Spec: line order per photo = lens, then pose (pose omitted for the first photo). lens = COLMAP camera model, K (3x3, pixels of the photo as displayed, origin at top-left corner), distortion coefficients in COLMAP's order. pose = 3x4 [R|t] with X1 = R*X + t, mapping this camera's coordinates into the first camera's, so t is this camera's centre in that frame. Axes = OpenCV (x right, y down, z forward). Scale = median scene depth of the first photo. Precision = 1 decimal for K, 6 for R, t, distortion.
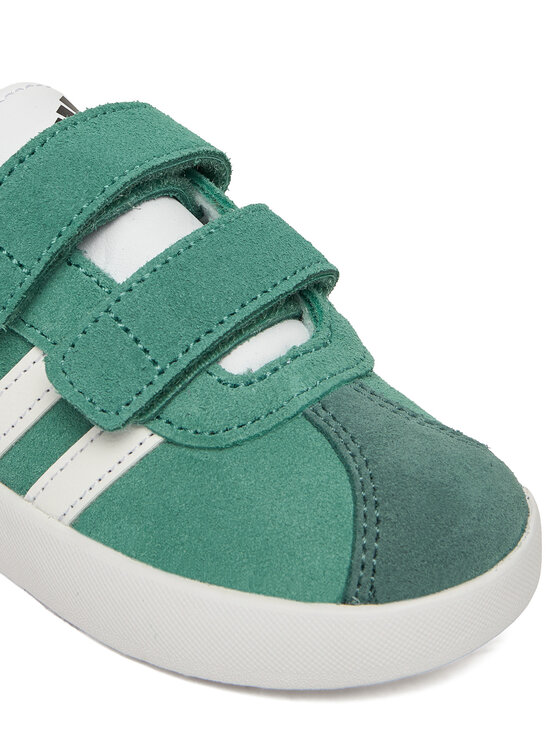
lens RADIAL K [[1987.5, 0, 280.3], [0, 1987.5, 372.5], [0, 0, 1]] dist [-0.031403, 0.000000]
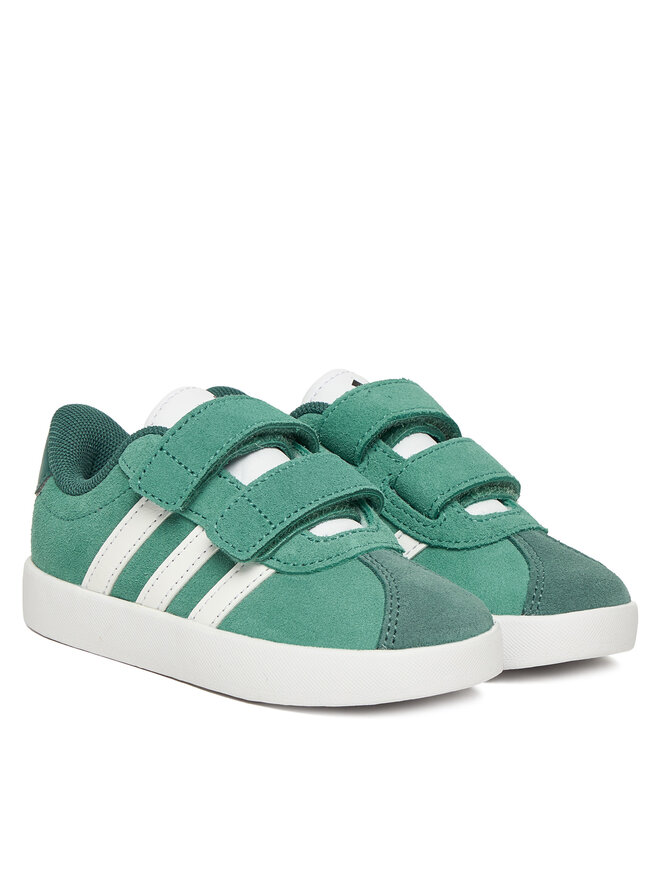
lens RADIAL K [[2580.2, 0, 329.9], [0, 2580.2, 440.1], [0, 0, 1]] dist [-0.043650, 0.000000]
pose [[0.999466, 0.012270, -0.030285, 0.052982], [-0.019058, 0.971742, -0.235276, 0.439110], [0.026542, 0.235728, 0.971457, -1.146959]]
